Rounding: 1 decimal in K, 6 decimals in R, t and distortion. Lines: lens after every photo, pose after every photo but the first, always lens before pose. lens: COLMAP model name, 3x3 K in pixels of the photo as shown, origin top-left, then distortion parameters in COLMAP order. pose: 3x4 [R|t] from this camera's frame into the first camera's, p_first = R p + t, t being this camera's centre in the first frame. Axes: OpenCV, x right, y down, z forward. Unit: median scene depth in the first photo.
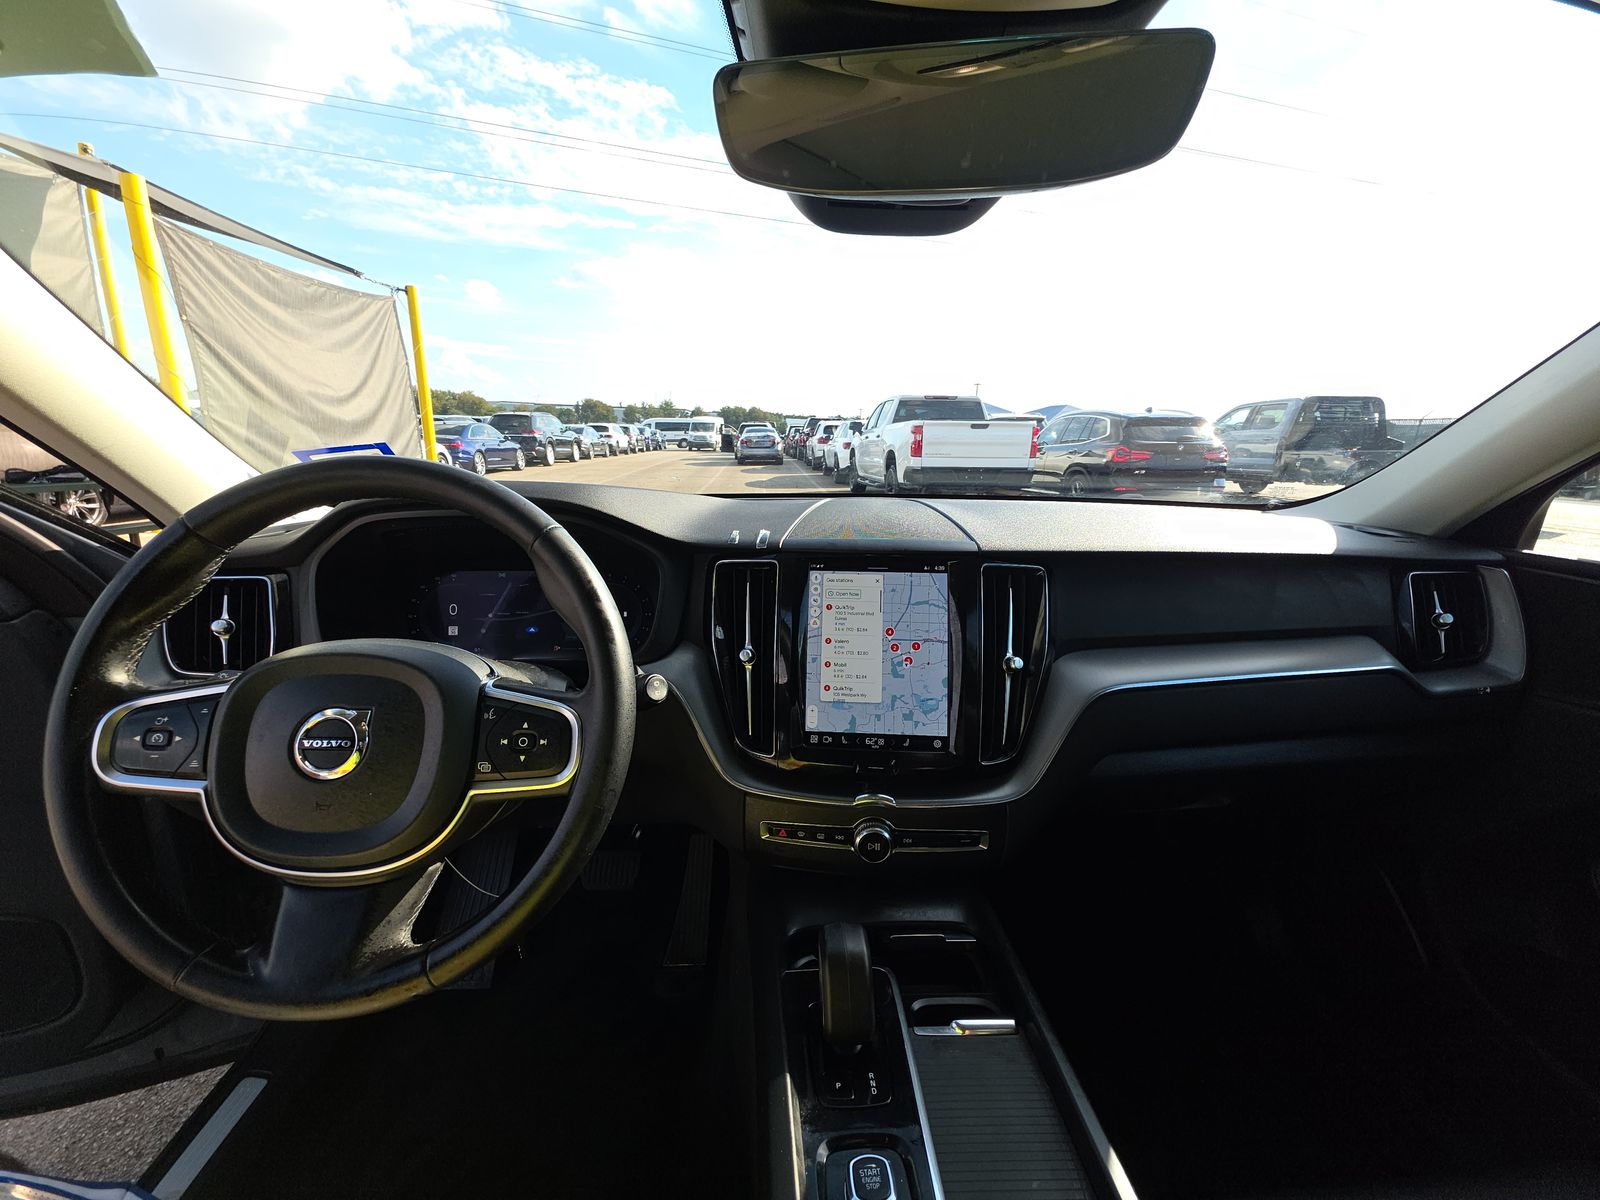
lens RADIAL K [[636.8, 0, 802.2], [0, 636.8, 600.1], [0, 0, 1]] dist [-0.000268, -0.000151]
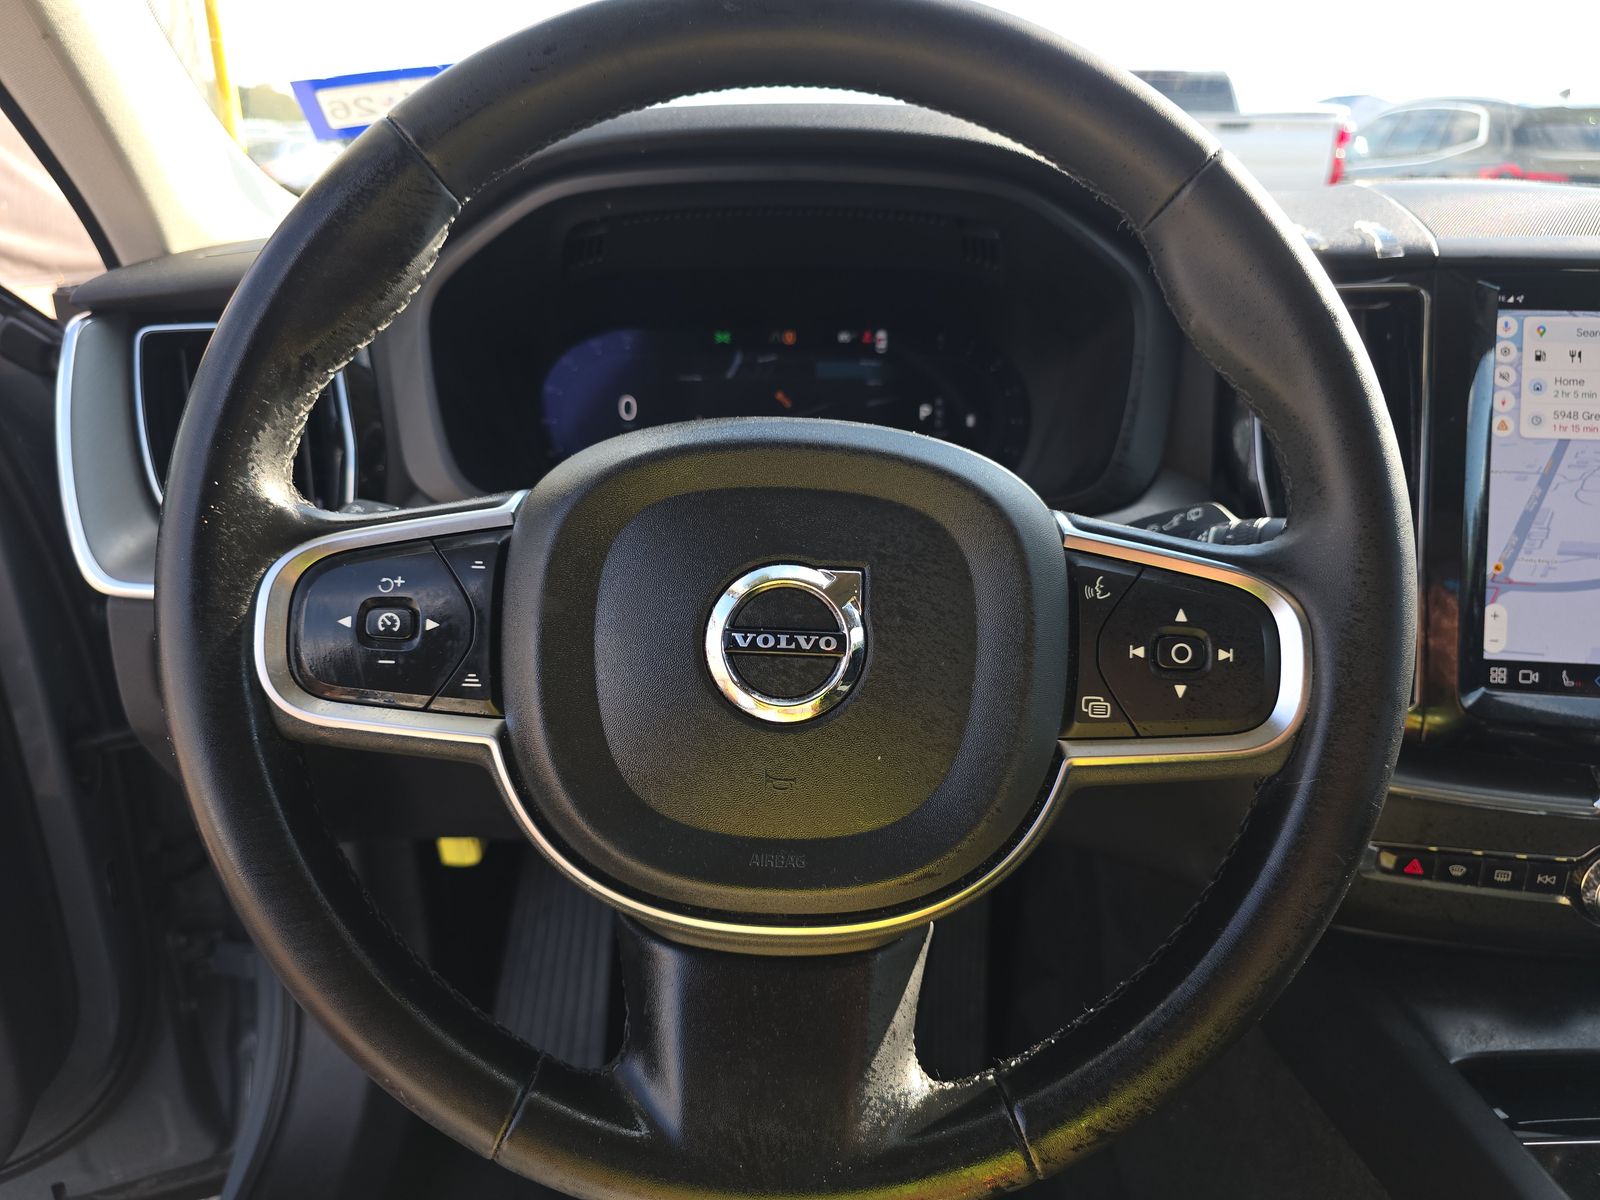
lens RADIAL K [[1093.6, 0, 795.3], [0, 1093.6, 600.8], [0, 0, 1]] dist [0.004577, 0.002896]
pose [[0.996180, 0.022280, -0.084433, -0.643303], [-0.010797, 0.990910, 0.134094, 0.092645], [0.086653, -0.132670, 0.987365, 0.256994]]
